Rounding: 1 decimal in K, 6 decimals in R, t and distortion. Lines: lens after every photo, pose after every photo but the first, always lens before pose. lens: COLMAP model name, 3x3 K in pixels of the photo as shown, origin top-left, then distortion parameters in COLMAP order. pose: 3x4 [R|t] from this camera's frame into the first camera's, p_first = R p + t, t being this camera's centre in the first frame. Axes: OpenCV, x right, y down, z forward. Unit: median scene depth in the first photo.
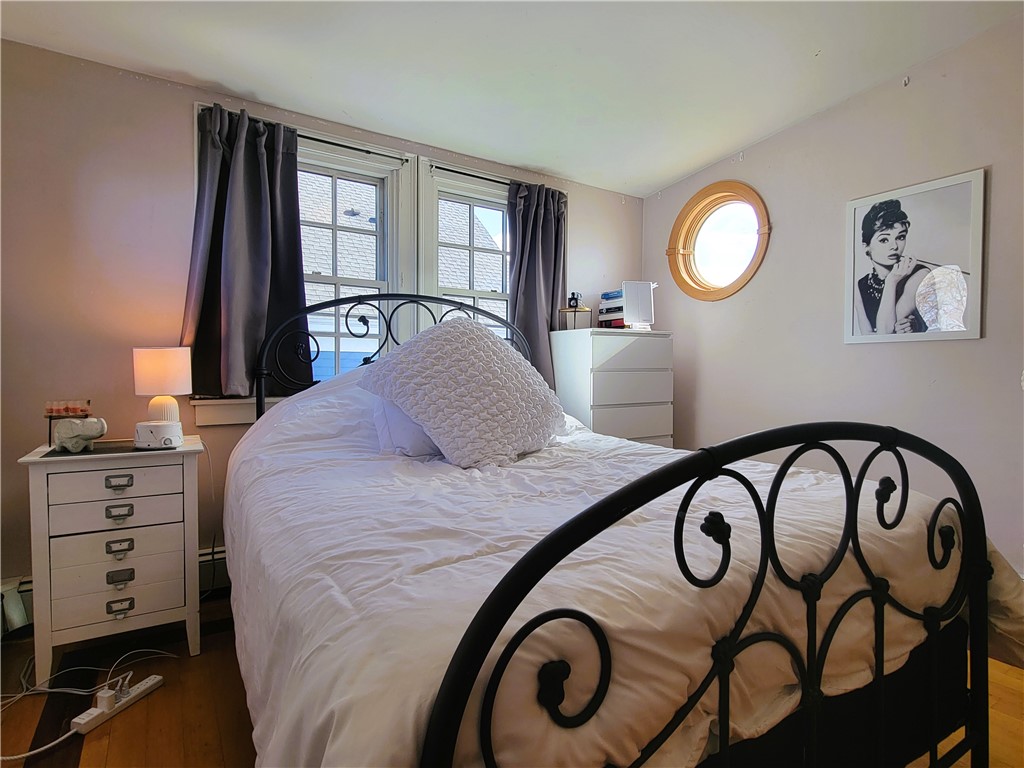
lens RADIAL K [[538.2, 0, 509.1], [0, 538.2, 381.4], [0, 0, 1]] dist [0.004024, -0.000152]
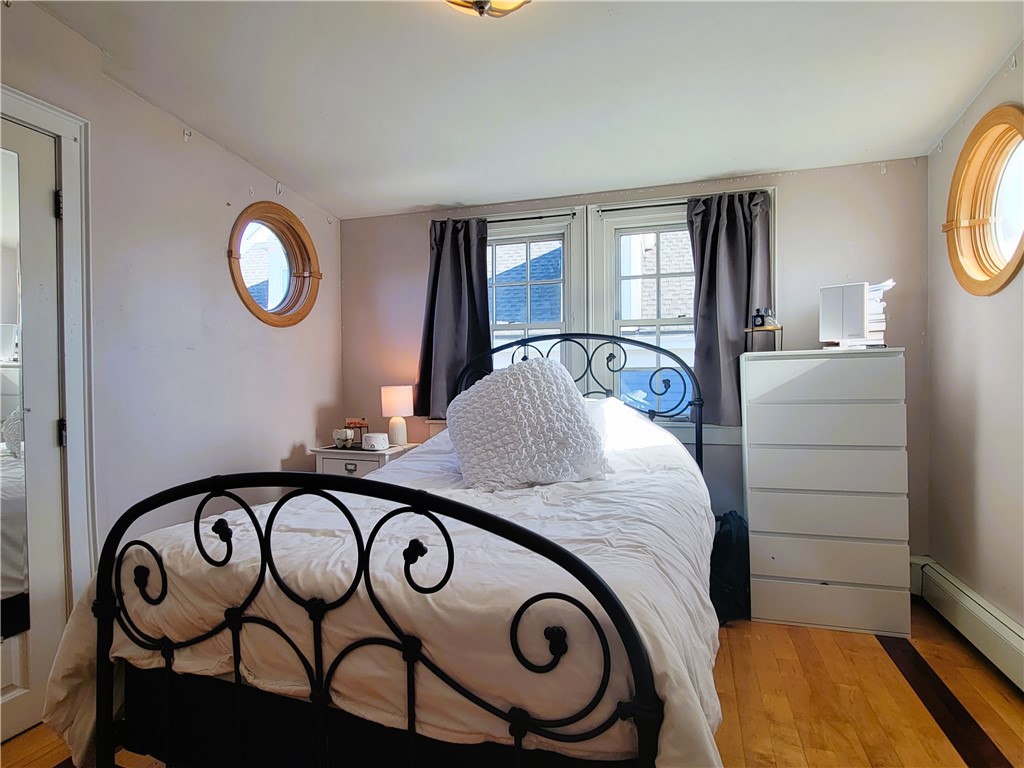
lens RADIAL K [[538.2, 0, 509.1], [0, 538.2, 381.4], [0, 0, 1]] dist [0.004024, -0.000152]
pose [[0.646944, -0.010656, -0.762463, 0.598739], [-0.004095, 0.999839, -0.017448, -0.039604], [0.762526, 0.014410, 0.646797, 0.175961]]
